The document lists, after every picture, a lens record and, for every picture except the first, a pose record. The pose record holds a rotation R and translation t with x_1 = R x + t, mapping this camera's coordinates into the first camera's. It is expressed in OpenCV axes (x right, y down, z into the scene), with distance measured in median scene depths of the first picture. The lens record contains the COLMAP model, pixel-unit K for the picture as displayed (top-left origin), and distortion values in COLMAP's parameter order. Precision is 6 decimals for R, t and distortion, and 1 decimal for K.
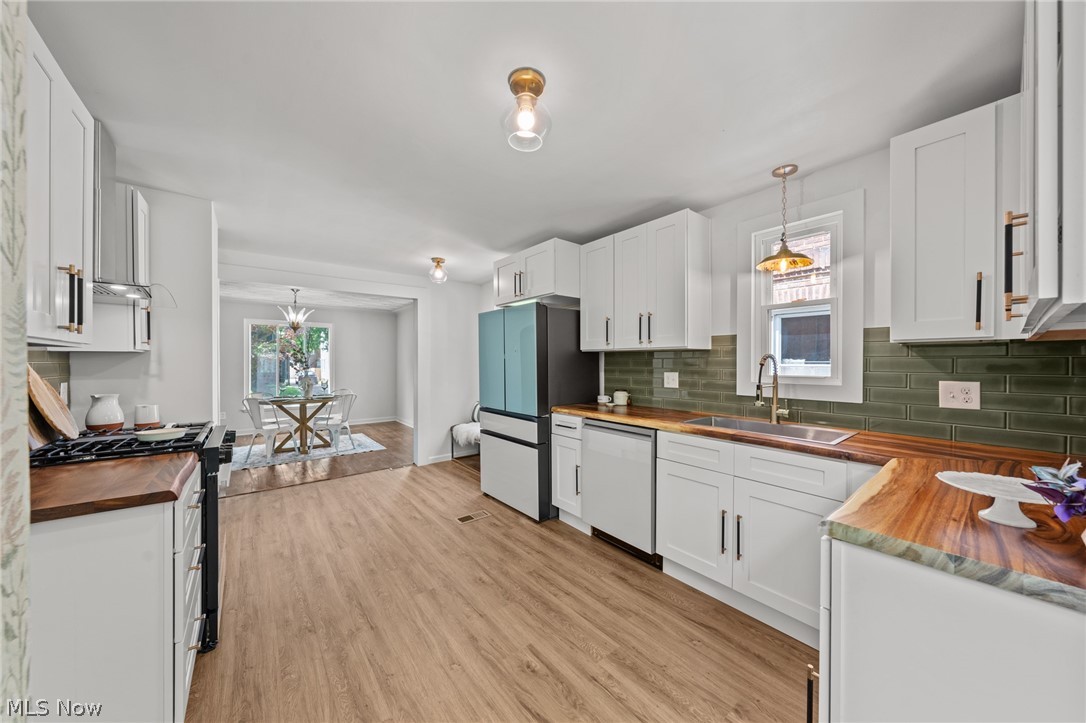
lens RADIAL K [[368.5, 0, 547.7], [0, 368.5, 363.0], [0, 0, 1]] dist [-0.002902, -0.000161]
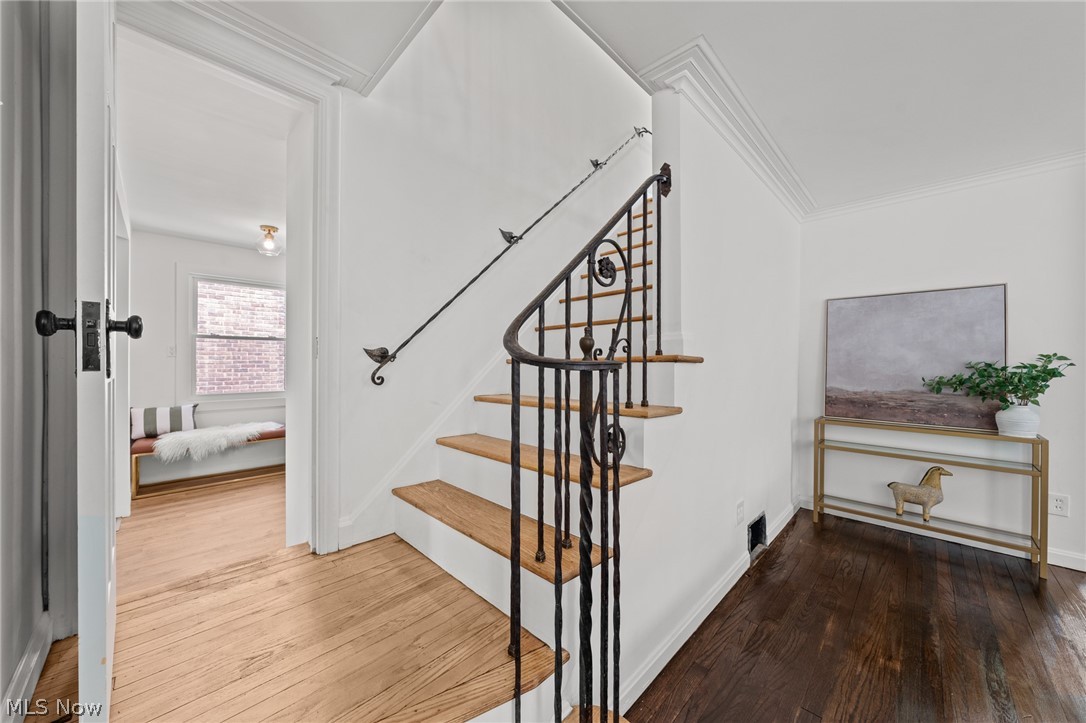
lens RADIAL K [[385.3, 0, 547.0], [0, 385.3, 361.9], [0, 0, 1]] dist [-0.001948, 0.000159]
pose [[-0.118164, 0.000917, 0.992994, -1.804380], [0.001046, 0.999999, -0.000799, 0.041773], [-0.992994, 0.000944, -0.118165, 0.643202]]
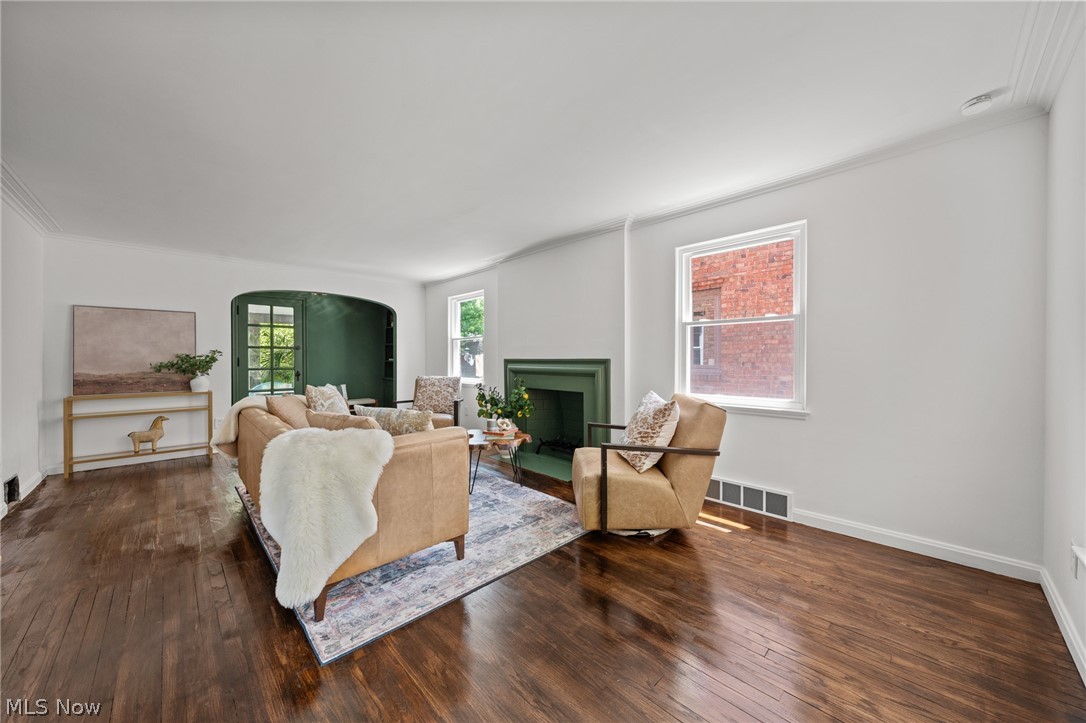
lens RADIAL K [[385.3, 0, 547.0], [0, 385.3, 361.9], [0, 0, 1]] dist [-0.001948, 0.000159]
pose [[-0.995355, 0.002726, -0.096234, -2.399760], [0.001191, 0.999871, 0.016006, 0.051383], [0.096265, 0.015817, -0.995230, 1.290968]]
